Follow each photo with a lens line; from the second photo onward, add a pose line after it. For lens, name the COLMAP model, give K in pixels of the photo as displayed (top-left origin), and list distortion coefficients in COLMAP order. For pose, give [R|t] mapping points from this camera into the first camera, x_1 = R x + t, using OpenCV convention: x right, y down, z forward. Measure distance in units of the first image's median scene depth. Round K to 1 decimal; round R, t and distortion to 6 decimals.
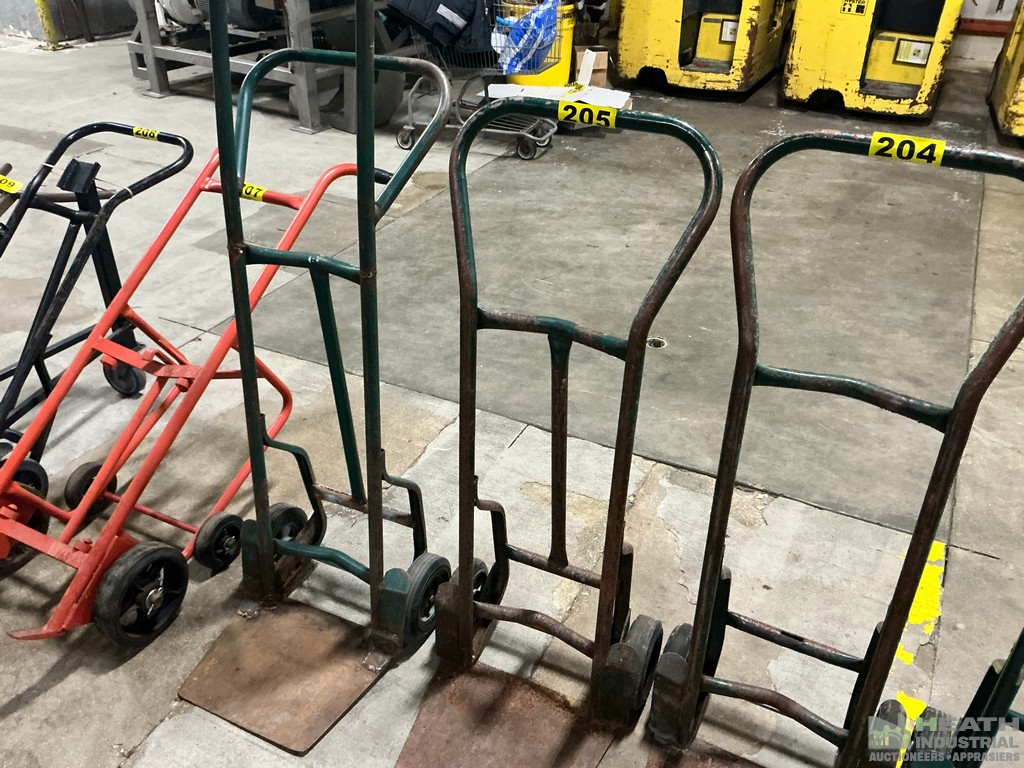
lens RADIAL K [[854.0, 0, 511.8], [0, 854.0, 382.1], [0, 0, 1]] dist [0.150202, -0.310975]
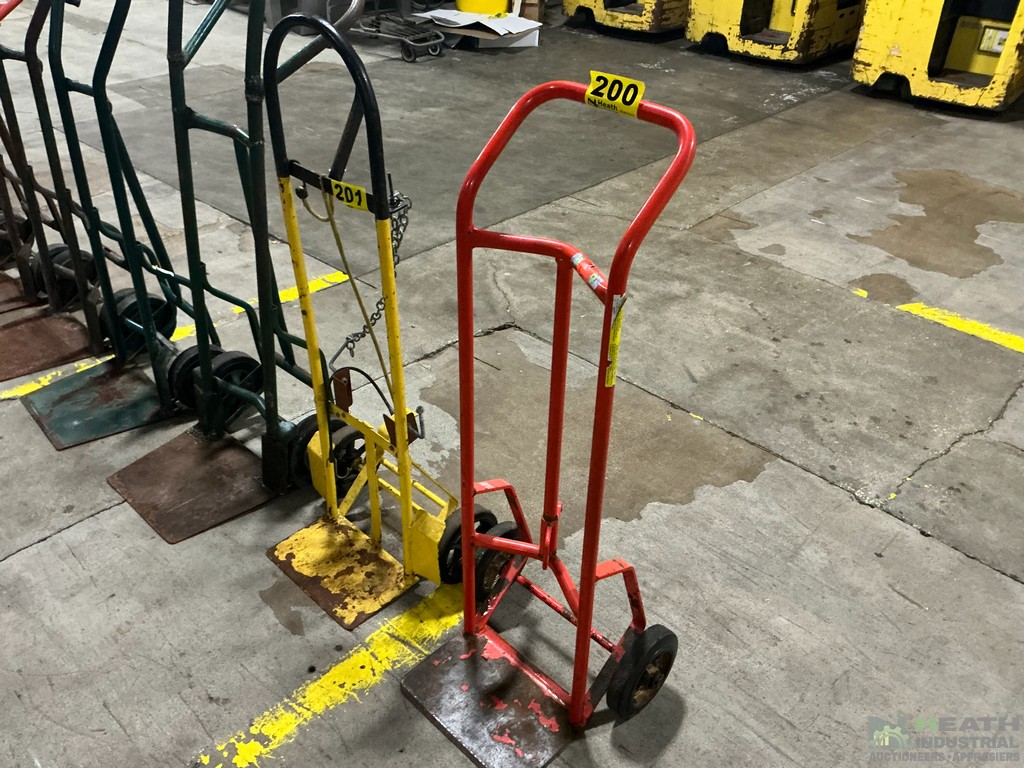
lens RADIAL K [[854.0, 0, 511.8], [0, 854.0, 382.1], [0, 0, 1]] dist [0.150202, -0.310975]
pose [[0.959101, 0.165003, -0.229998, 0.596952], [-0.162085, 0.986269, 0.031659, 0.145539], [0.232063, 0.006915, 0.972676, -0.178596]]
